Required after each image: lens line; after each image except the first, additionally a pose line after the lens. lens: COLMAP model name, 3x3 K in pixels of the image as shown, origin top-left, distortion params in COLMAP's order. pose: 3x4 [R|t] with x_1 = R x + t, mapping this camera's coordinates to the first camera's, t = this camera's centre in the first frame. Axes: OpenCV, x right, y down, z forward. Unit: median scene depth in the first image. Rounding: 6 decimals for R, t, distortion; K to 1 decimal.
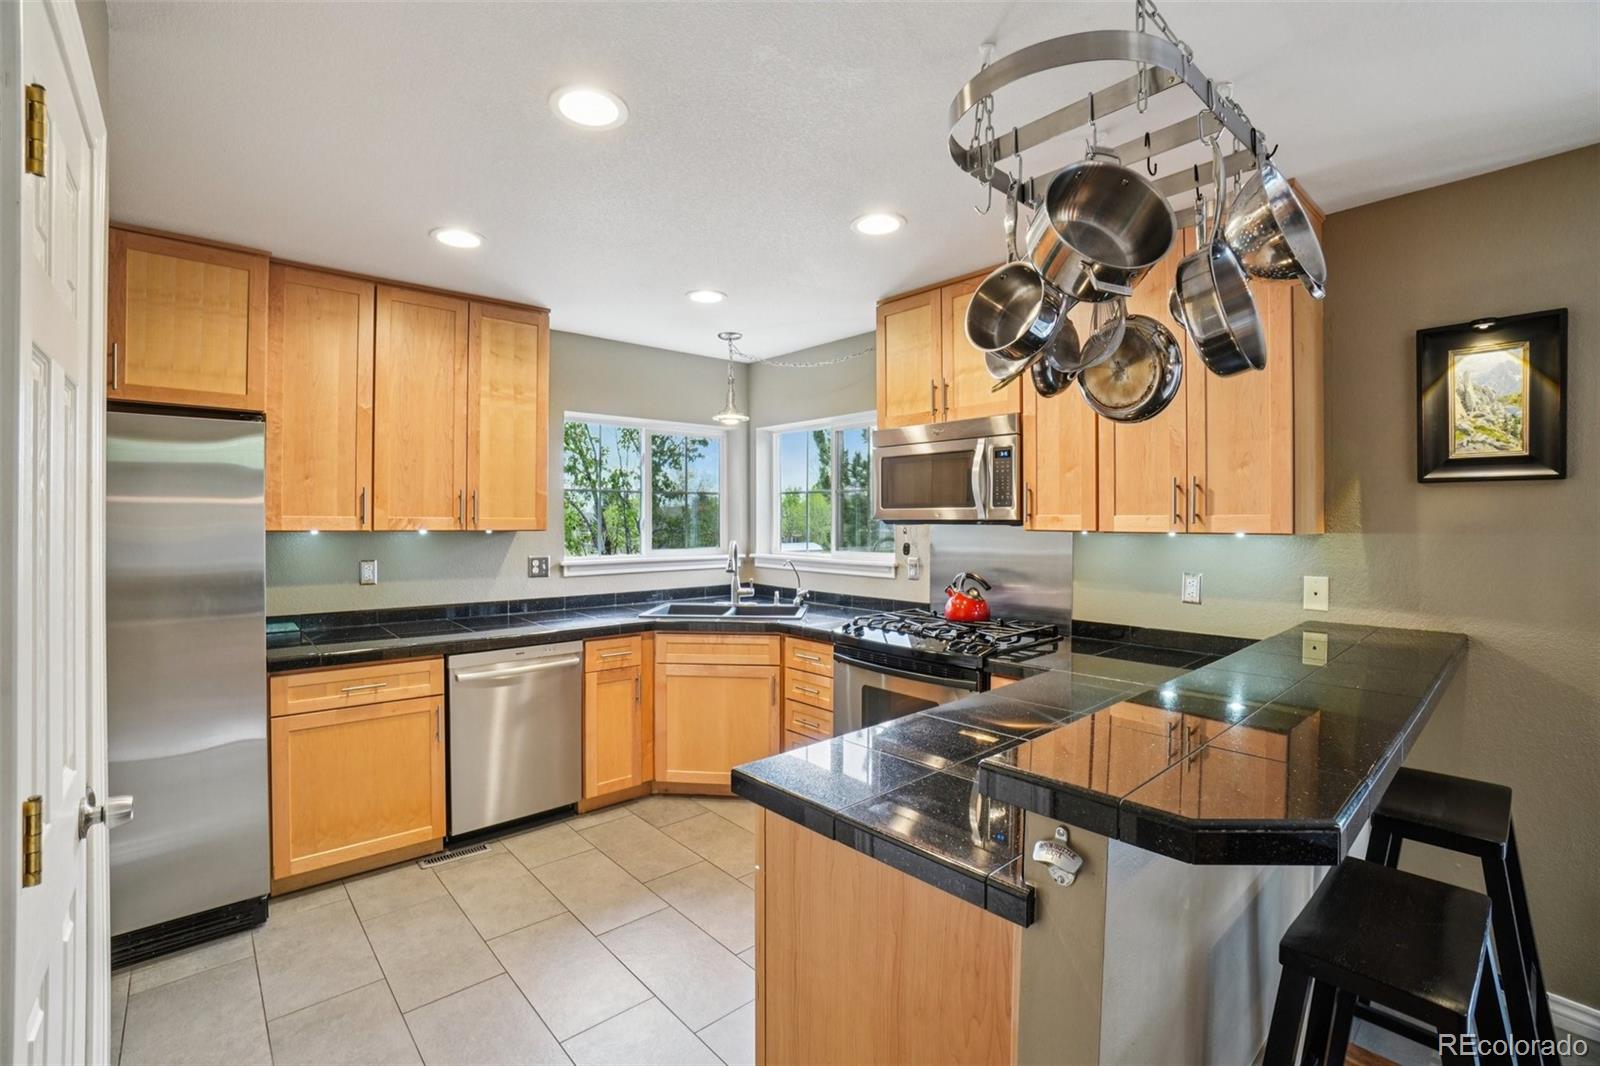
lens RADIAL K [[707.3, 0, 799.7], [0, 707.3, 521.3], [0, 0, 1]] dist [-0.028516, 0.002571]
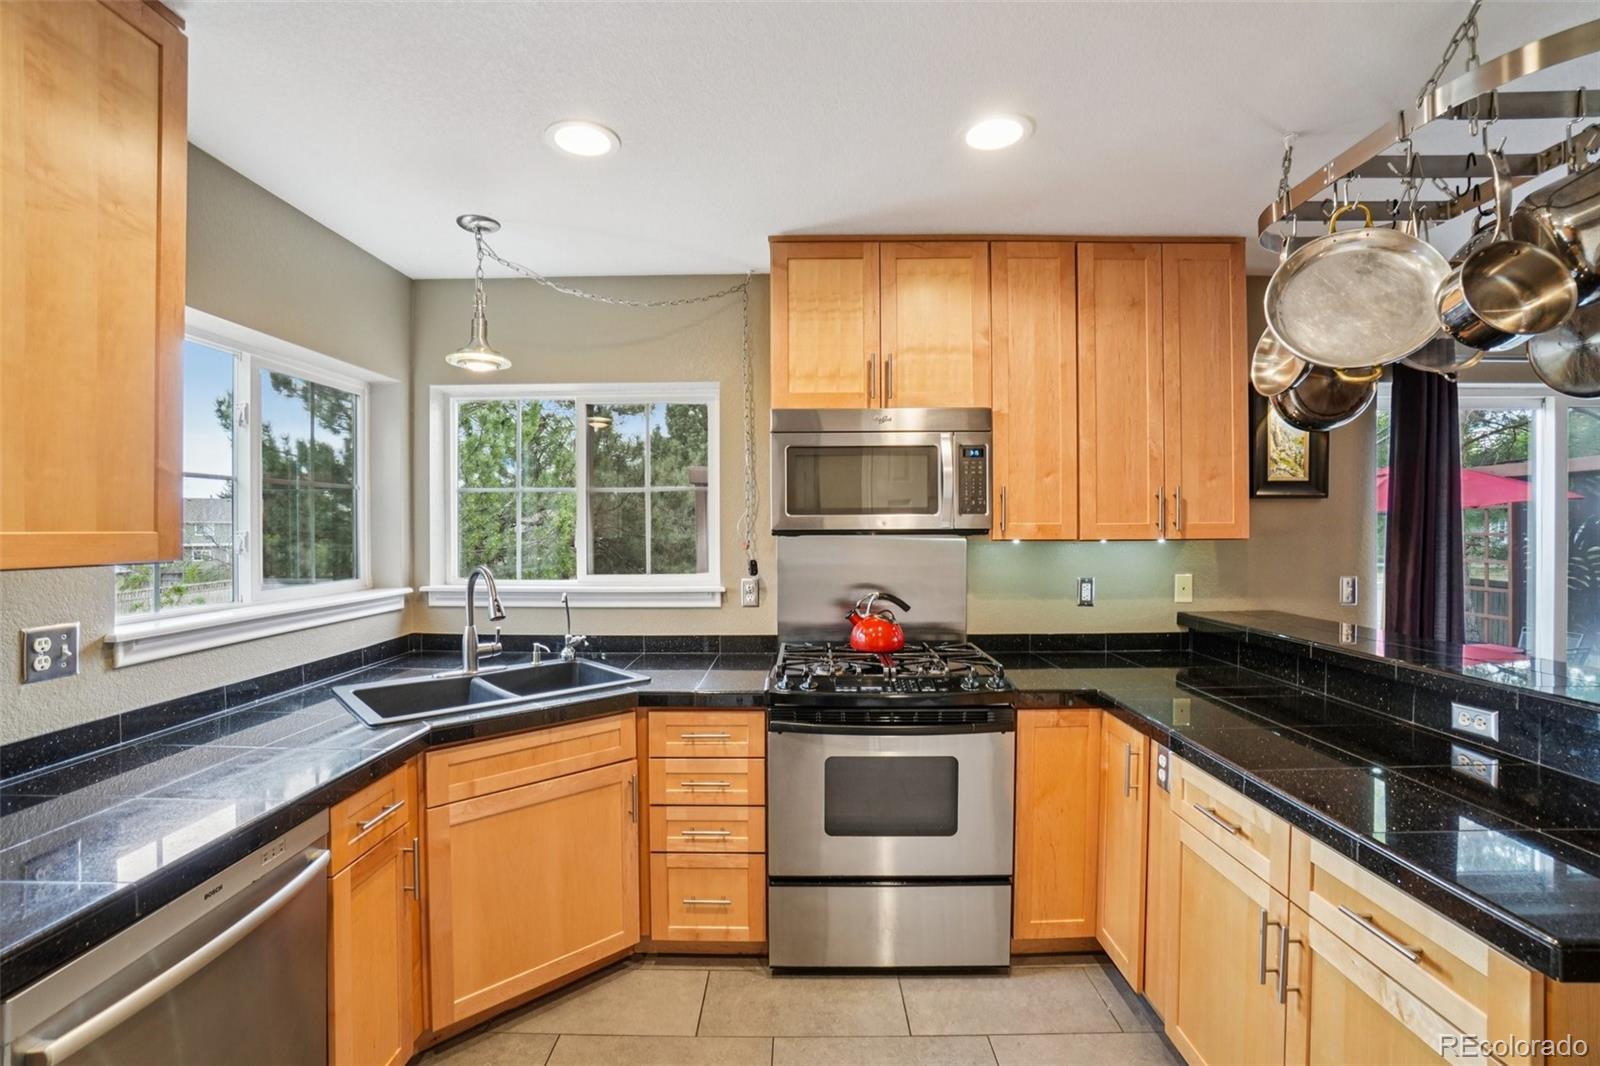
lens RADIAL K [[707.3, 0, 791.8], [0, 707.3, 532.2], [0, 0, 1]] dist [-0.028516, 0.002571]
pose [[0.675238, -0.008409, 0.737552, -0.434391], [0.007724, 0.999961, 0.004330, -0.002828], [-0.737559, 0.002773, 0.675277, 0.494443]]
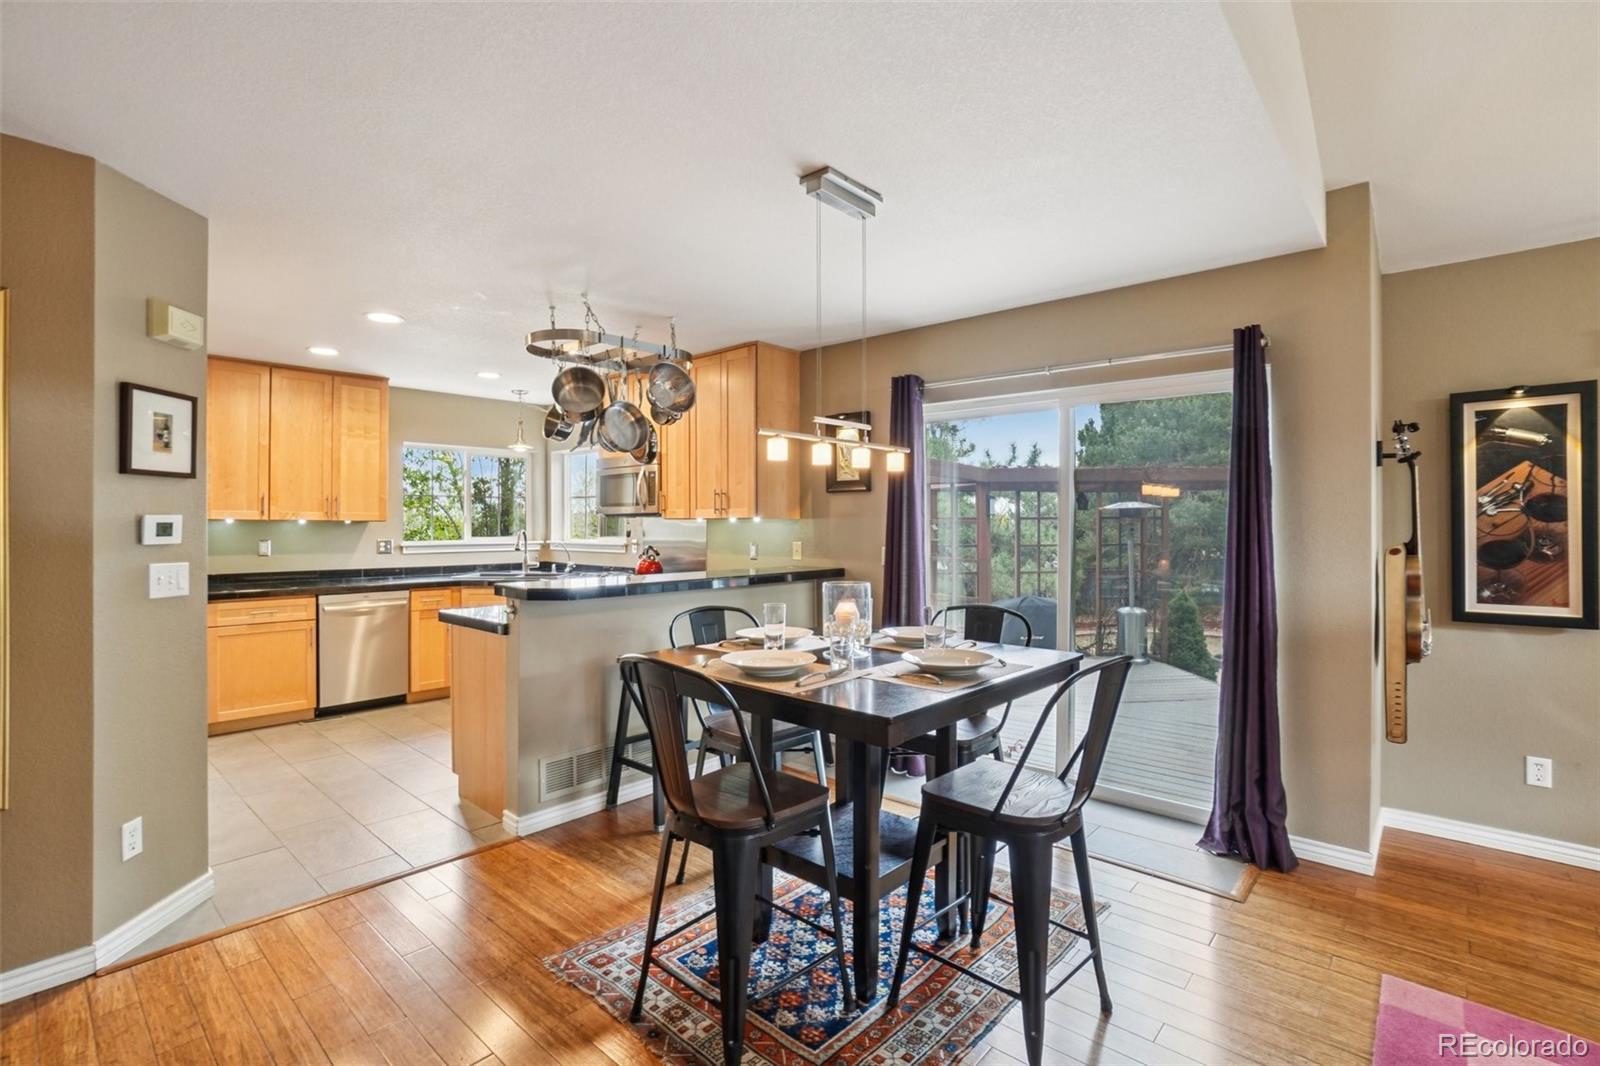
lens RADIAL K [[707.3, 0, 791.1], [0, 707.3, 525.6], [0, 0, 1]] dist [-0.028516, 0.002571]
pose [[0.992805, -0.000461, 0.119745, 0.356511], [0.000852, 0.999994, -0.003215, 0.029760], [-0.119743, 0.003294, 0.992799, -0.669895]]
